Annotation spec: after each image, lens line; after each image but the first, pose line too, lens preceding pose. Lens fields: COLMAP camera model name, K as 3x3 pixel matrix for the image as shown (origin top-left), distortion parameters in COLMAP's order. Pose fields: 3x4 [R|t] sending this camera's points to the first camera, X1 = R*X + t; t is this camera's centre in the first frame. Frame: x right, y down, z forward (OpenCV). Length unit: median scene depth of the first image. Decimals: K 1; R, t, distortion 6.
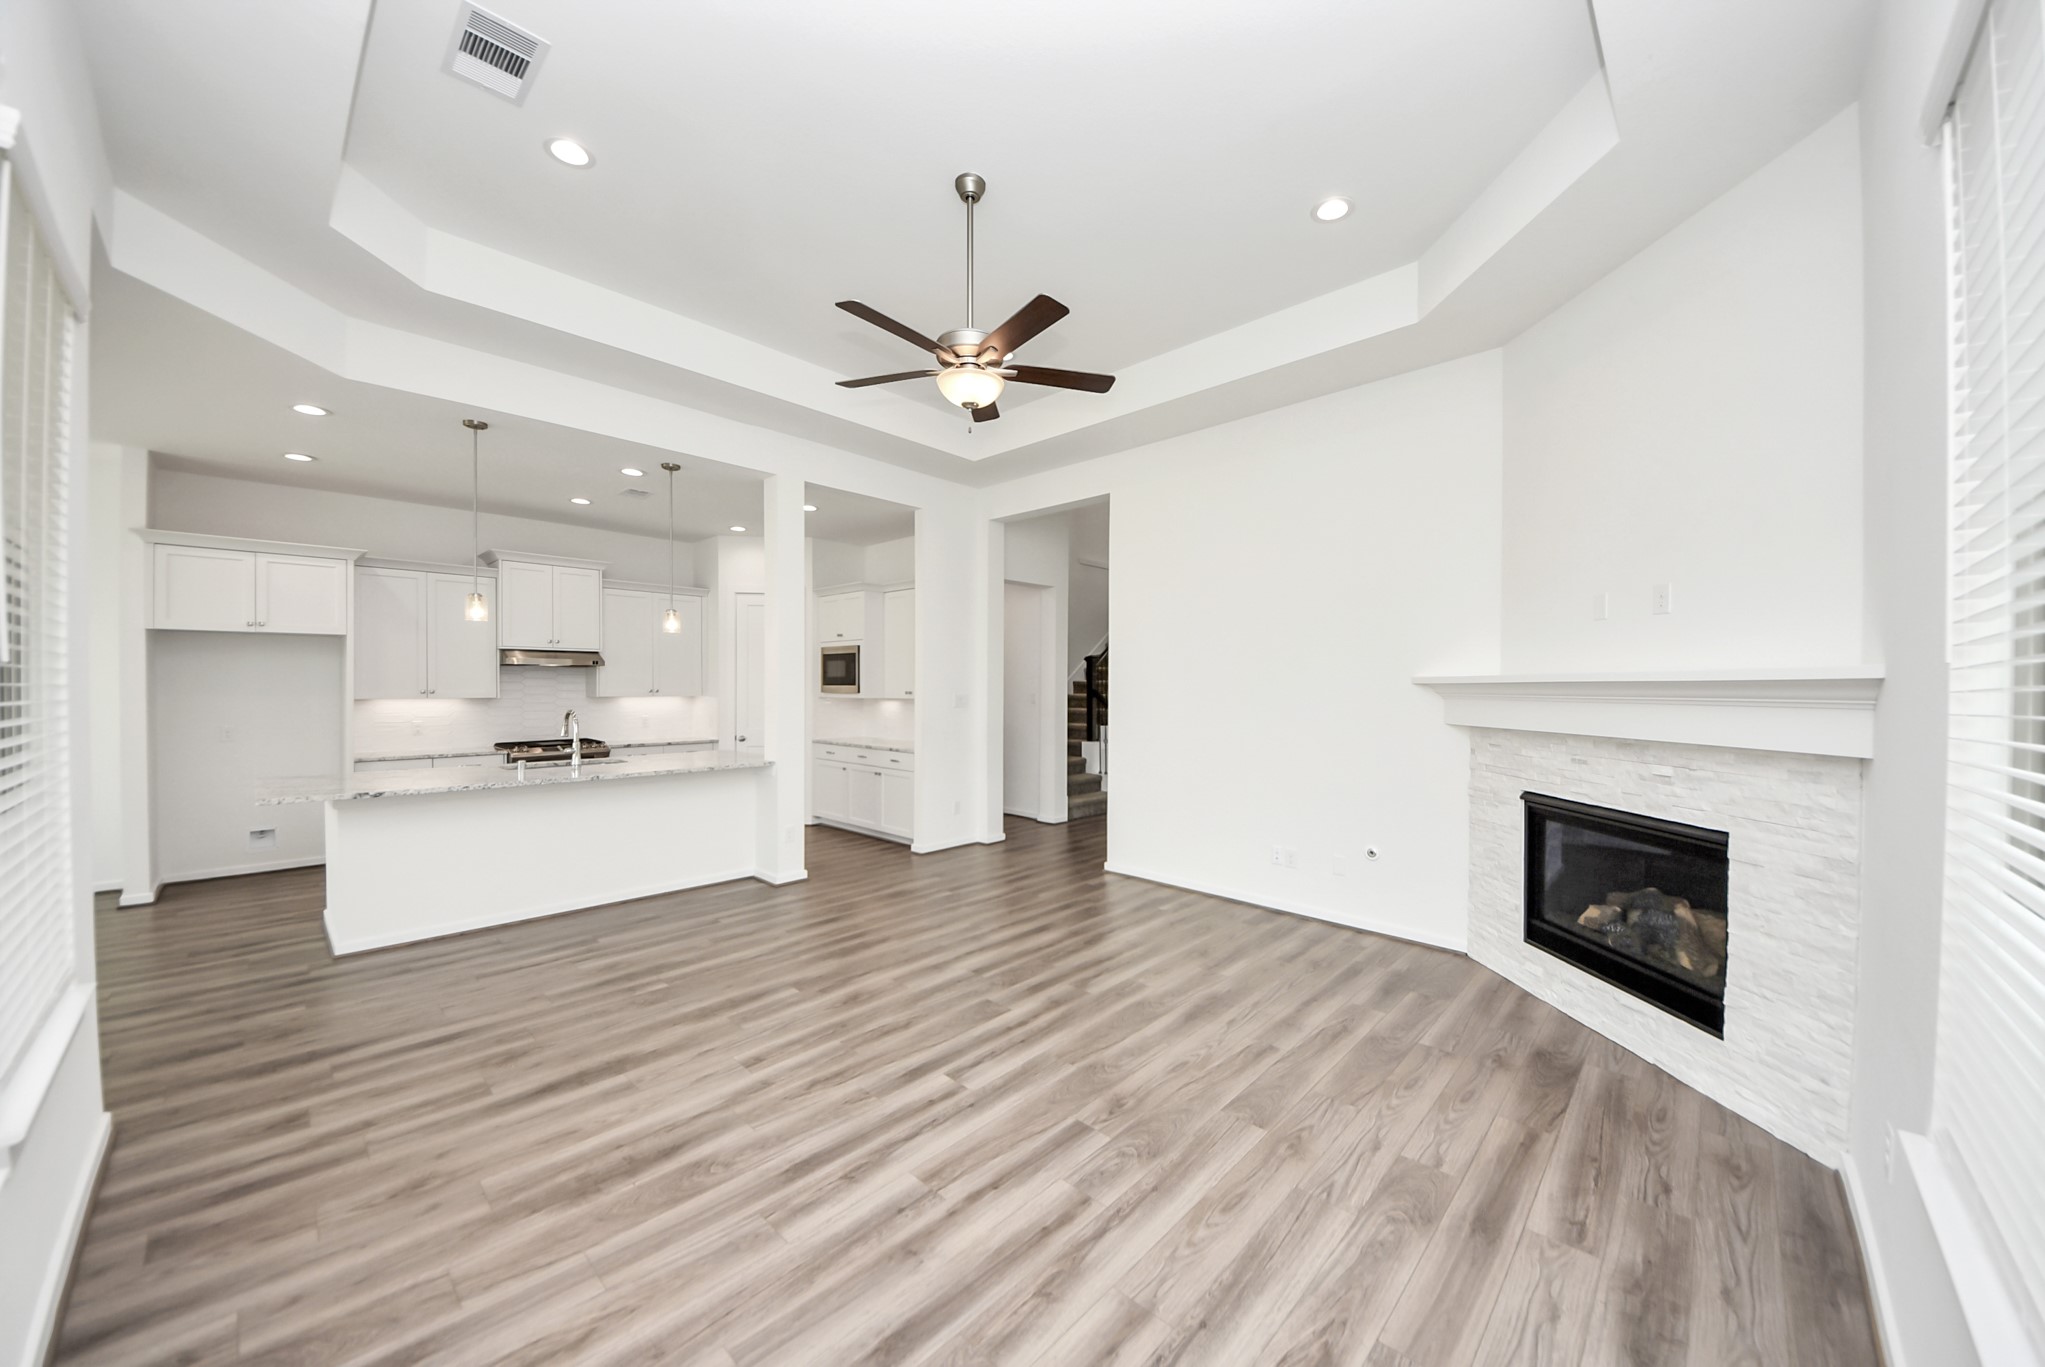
lens RADIAL K [[723.4, 0, 1035.9], [0, 723.4, 681.4], [0, 0, 1]] dist [0.039997, -0.025063]
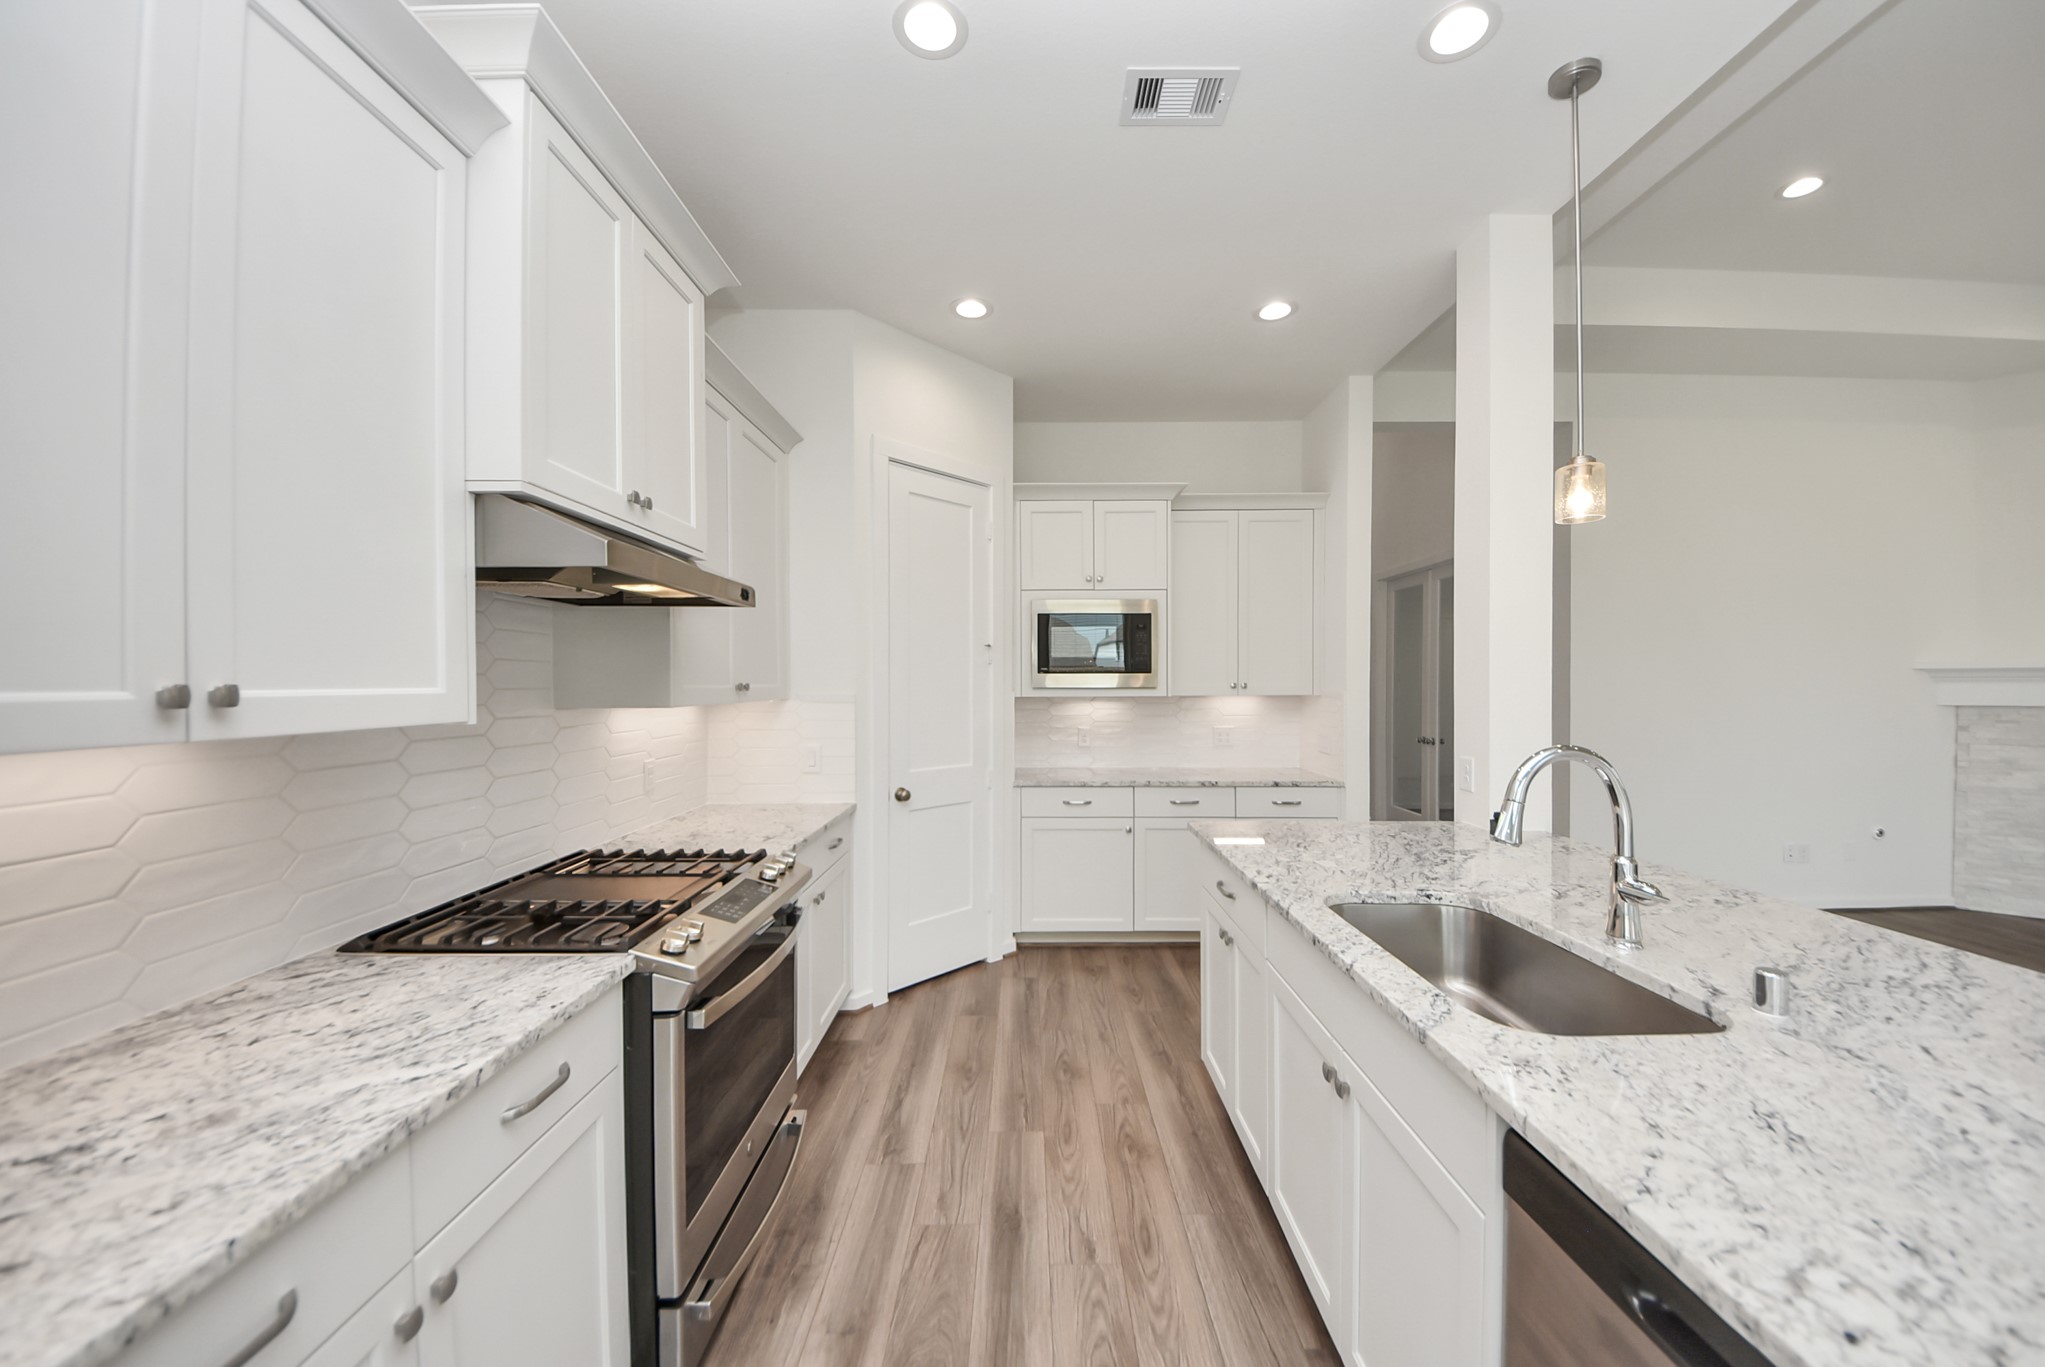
lens RADIAL K [[723.4, 0, 1035.9], [0, 723.4, 681.4], [0, 0, 1]] dist [0.039997, -0.025063]
pose [[0.716267, -0.007480, 0.697786, -1.540054], [-0.003412, 0.999893, 0.014222, 0.007810], [-0.697818, -0.012568, 0.716165, 1.489797]]
